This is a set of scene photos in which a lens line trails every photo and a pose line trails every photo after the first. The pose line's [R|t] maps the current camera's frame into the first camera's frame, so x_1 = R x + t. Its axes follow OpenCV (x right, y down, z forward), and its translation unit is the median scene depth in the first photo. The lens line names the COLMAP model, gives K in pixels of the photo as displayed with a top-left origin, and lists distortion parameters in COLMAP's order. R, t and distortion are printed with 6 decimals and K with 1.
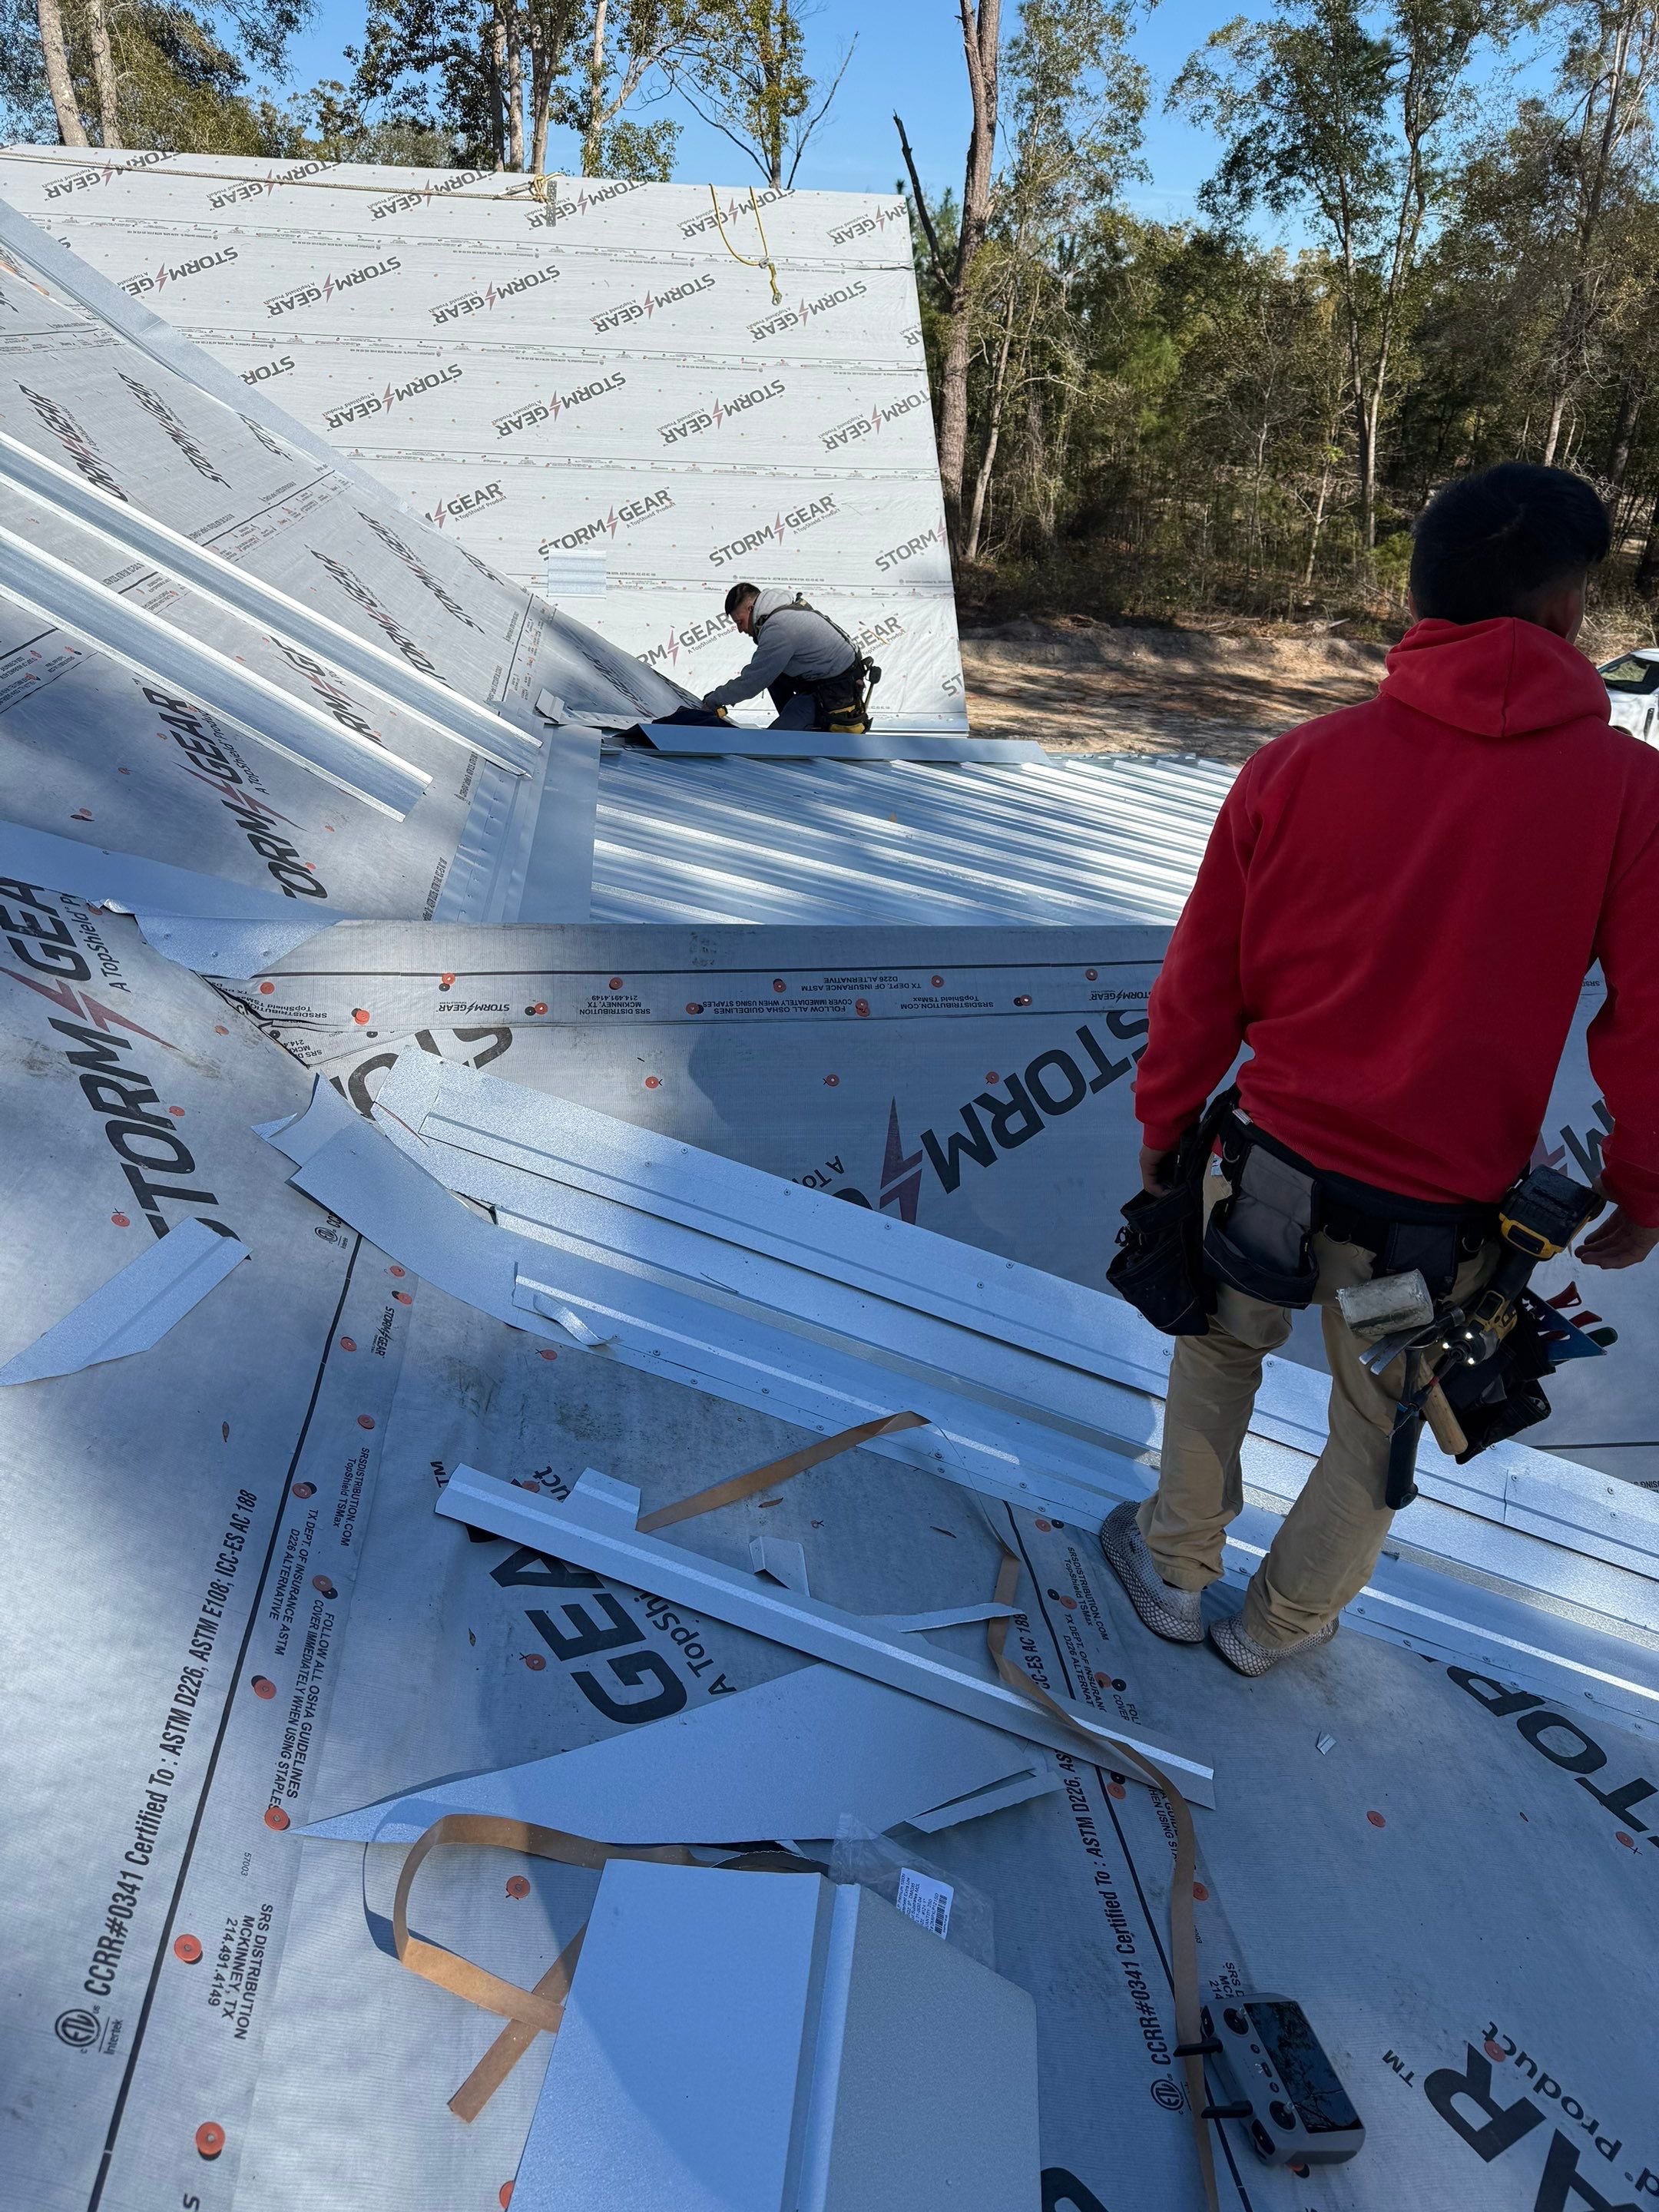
lens RADIAL K [[1524.0, 0, 791.1], [0, 1524.0, 1108.5], [0, 0, 1]] dist [0.029137, -0.019899]
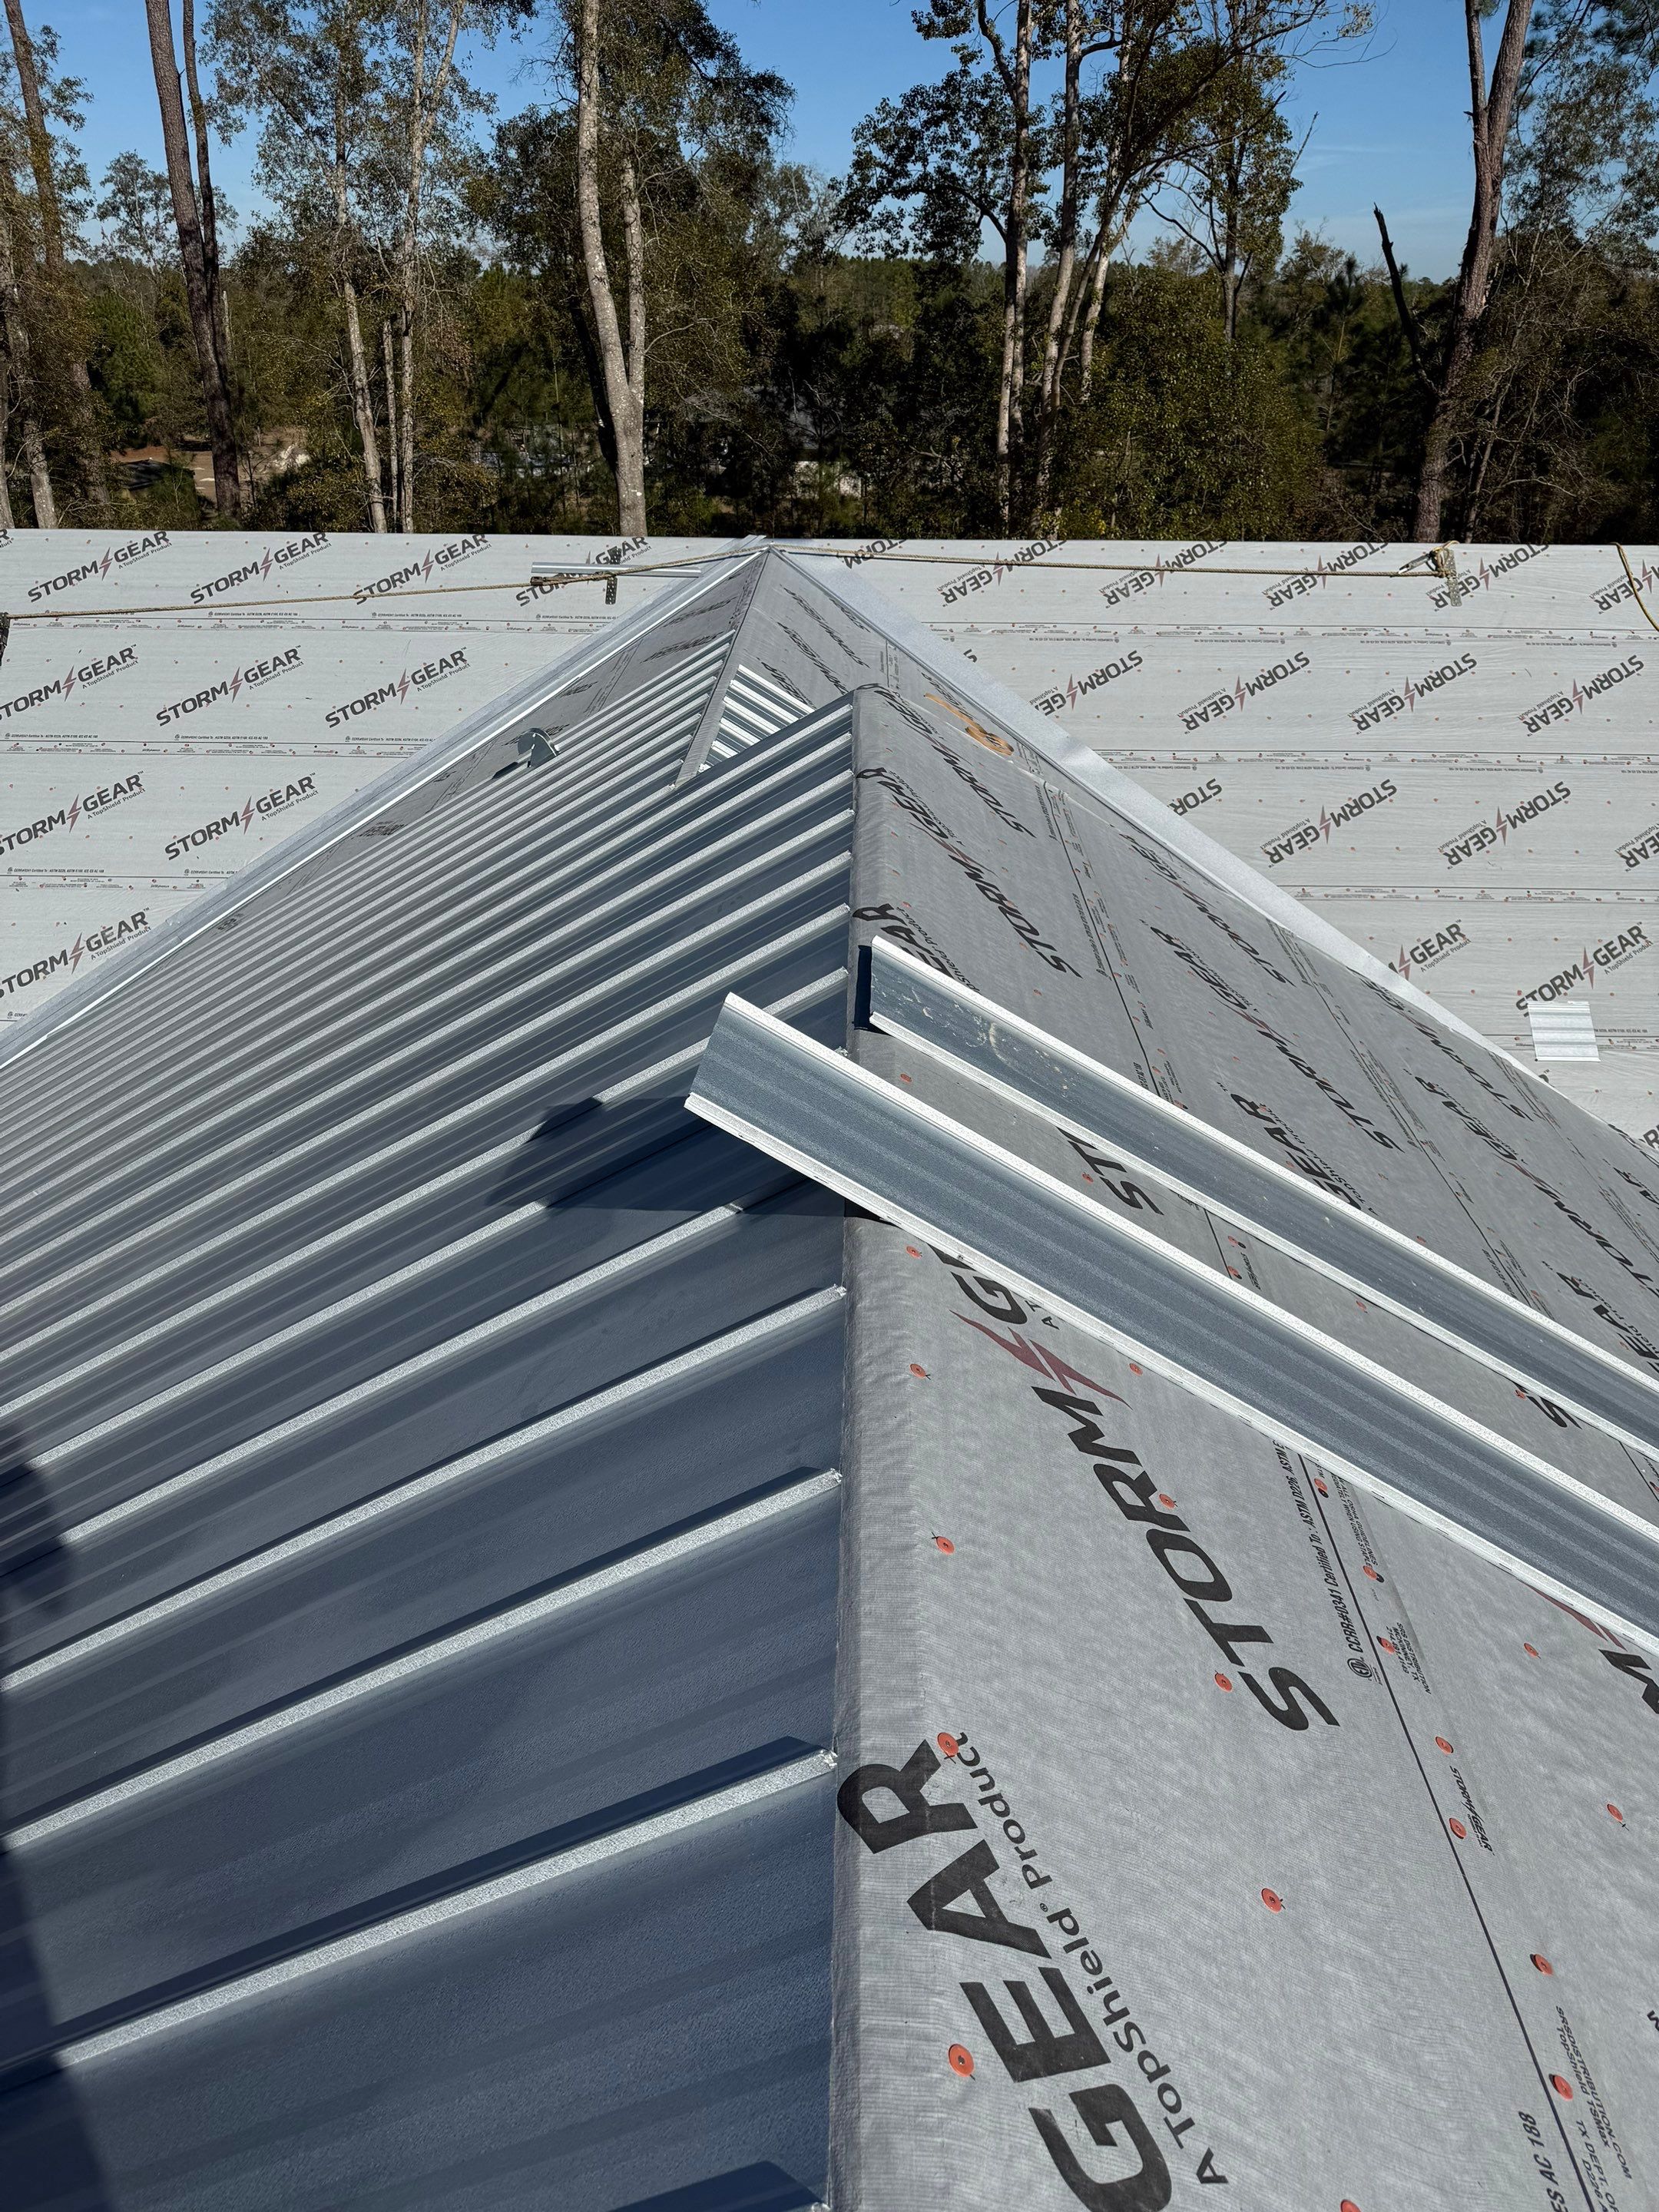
lens RADIAL K [[1527.0, 0, 829.5], [0, 1527.0, 1106.0], [0, 0, 1]] dist [0.040484, -0.032343]
pose [[0.992591, 0.027352, -0.118382, -0.158803], [-0.026494, 0.999610, 0.008813, -0.102333], [0.118577, -0.005611, 0.992929, 0.008221]]
